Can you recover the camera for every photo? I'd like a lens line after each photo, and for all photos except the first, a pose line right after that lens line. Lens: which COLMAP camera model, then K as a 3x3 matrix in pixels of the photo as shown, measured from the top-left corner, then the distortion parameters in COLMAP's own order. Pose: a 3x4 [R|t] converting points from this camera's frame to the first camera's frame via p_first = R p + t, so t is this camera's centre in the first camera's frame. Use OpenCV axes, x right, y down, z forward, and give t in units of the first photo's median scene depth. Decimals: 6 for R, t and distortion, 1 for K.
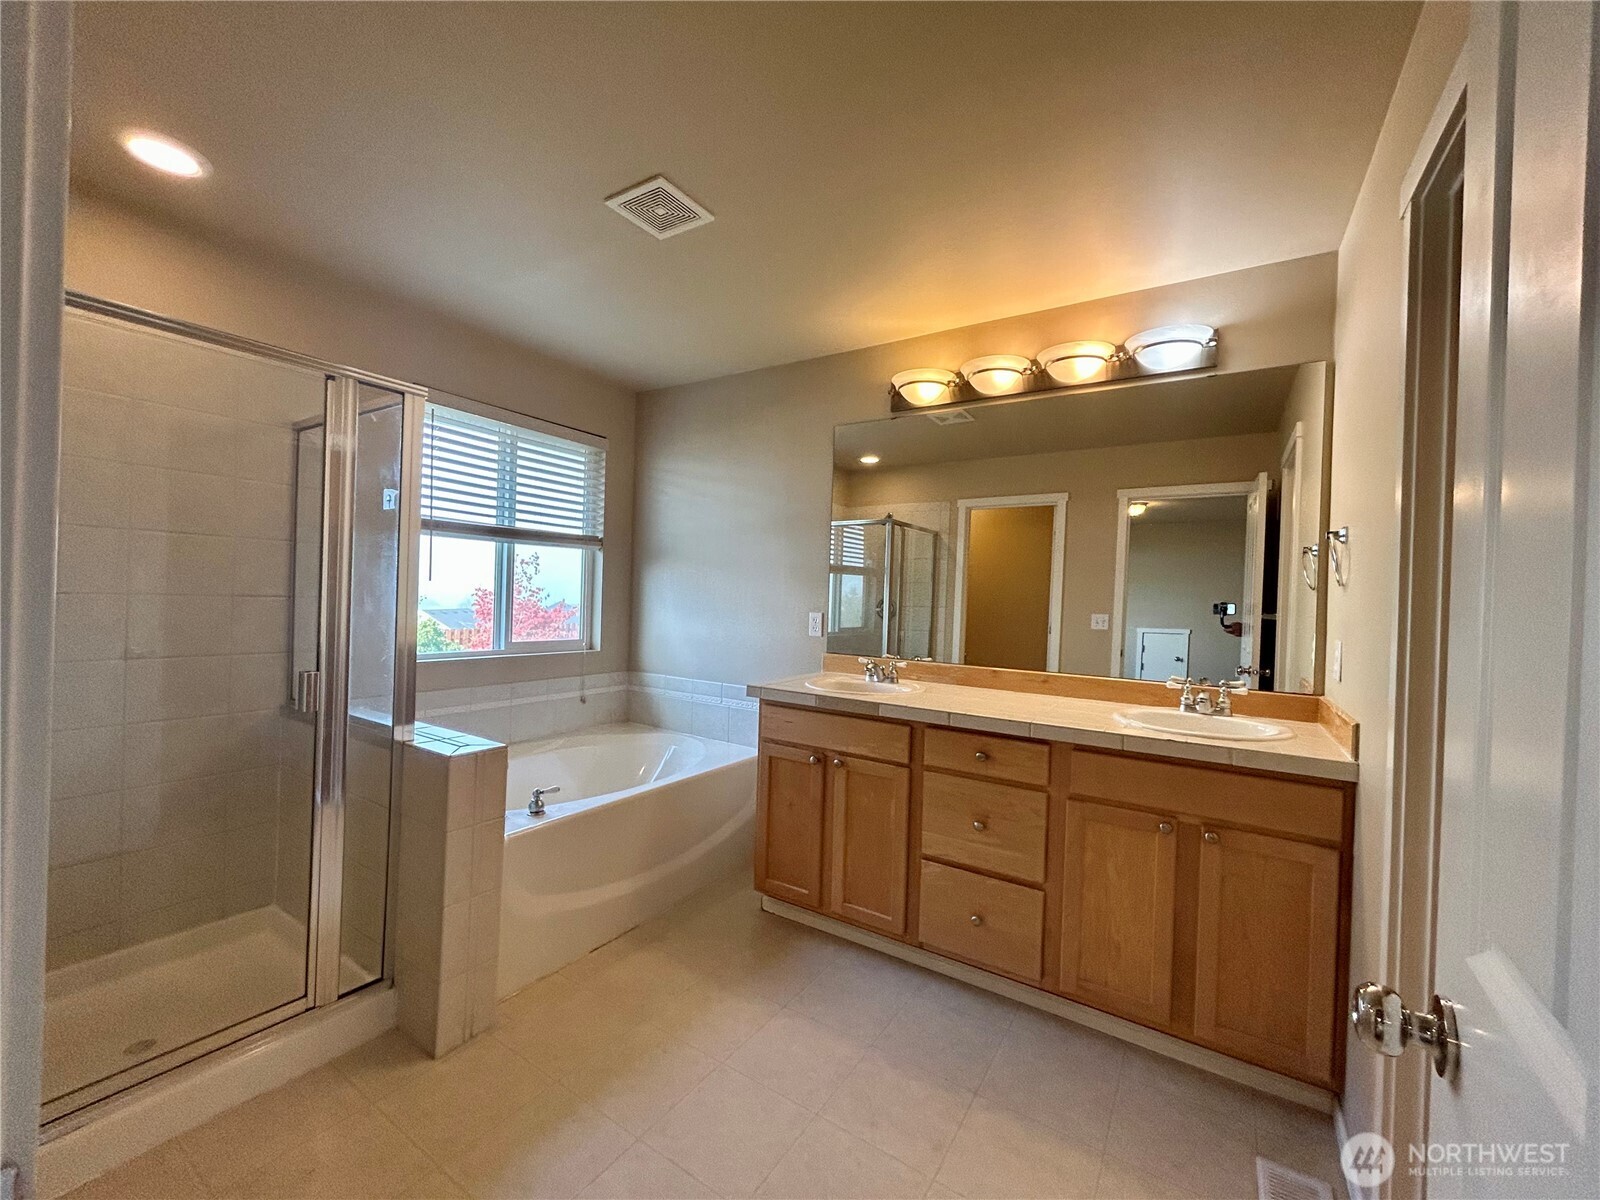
lens RADIAL K [[644.6, 0, 798.2], [0, 644.6, 600.1], [0, 0, 1]] dist [-0.000163, -0.000185]
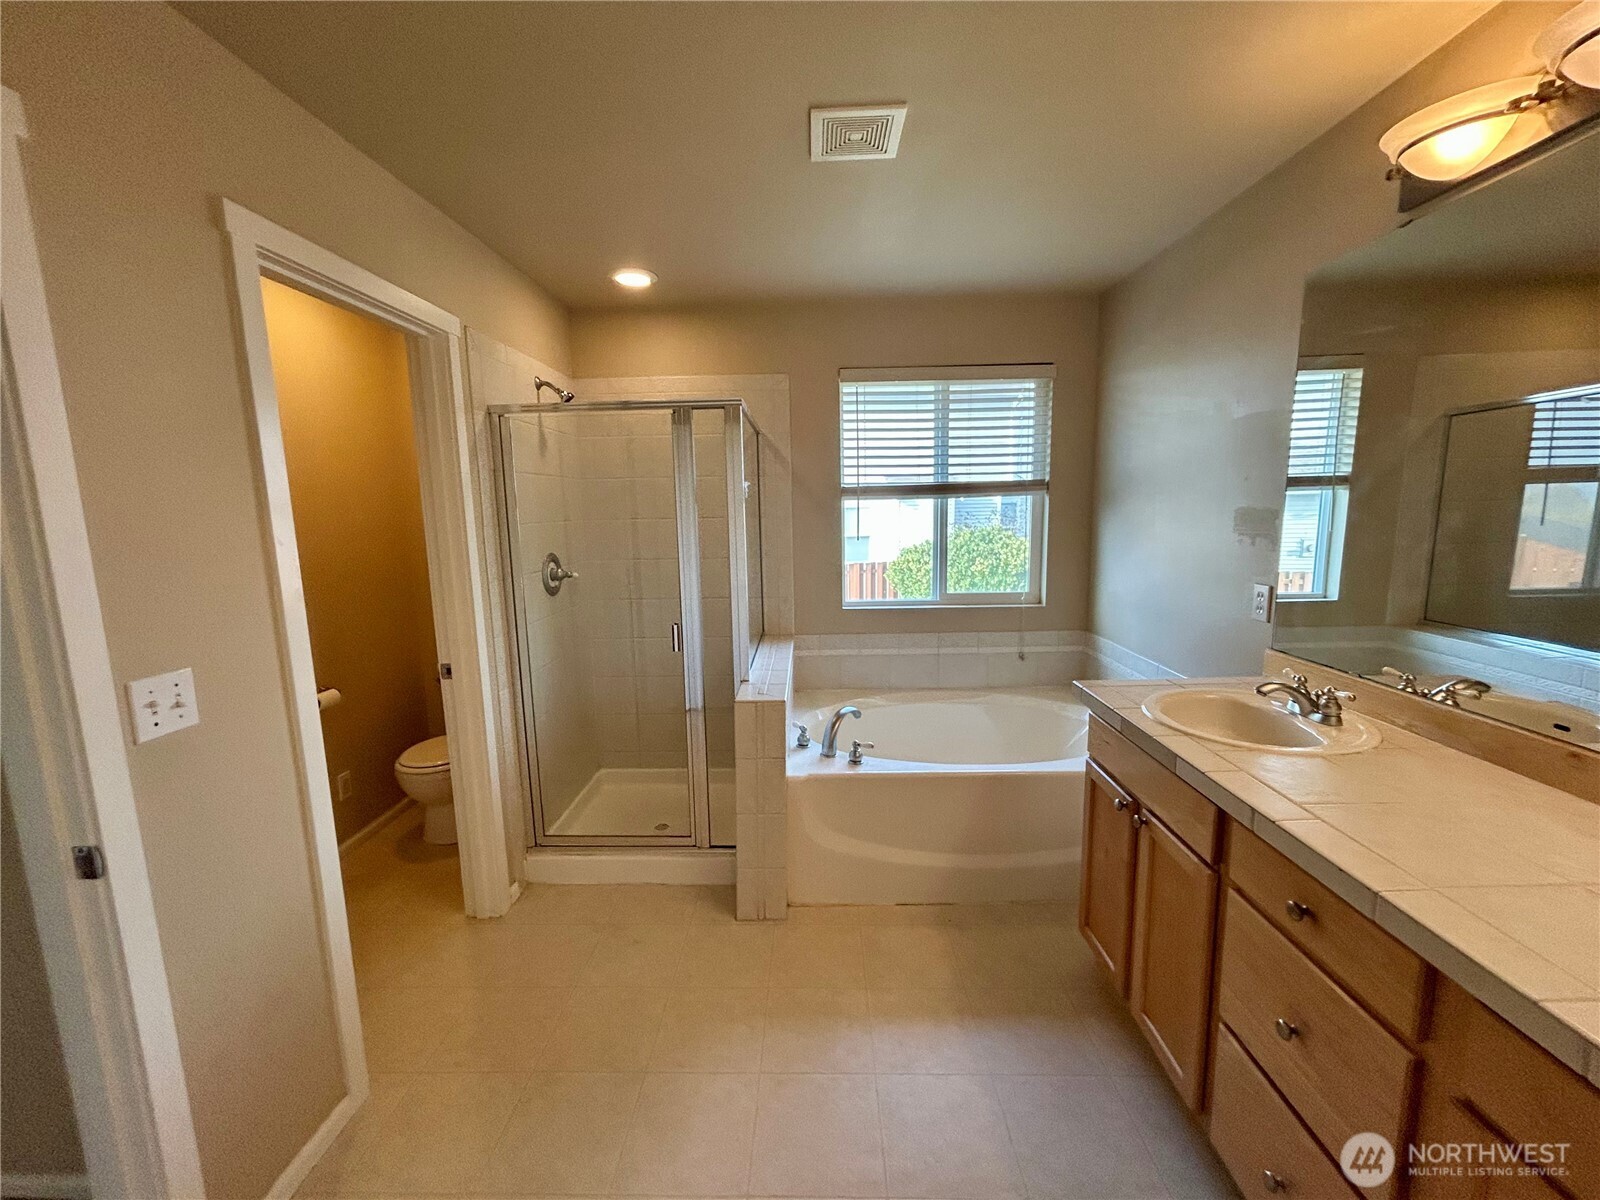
lens RADIAL K [[640.3, 0, 799.9], [0, 640.3, 596.4], [0, 0, 1]] dist [0.001242, -0.000012]
pose [[0.515967, 0.074821, -0.853334, 0.323397], [0.037492, 0.993251, 0.109758, -0.053684], [0.855787, -0.088625, 0.509680, 0.266710]]
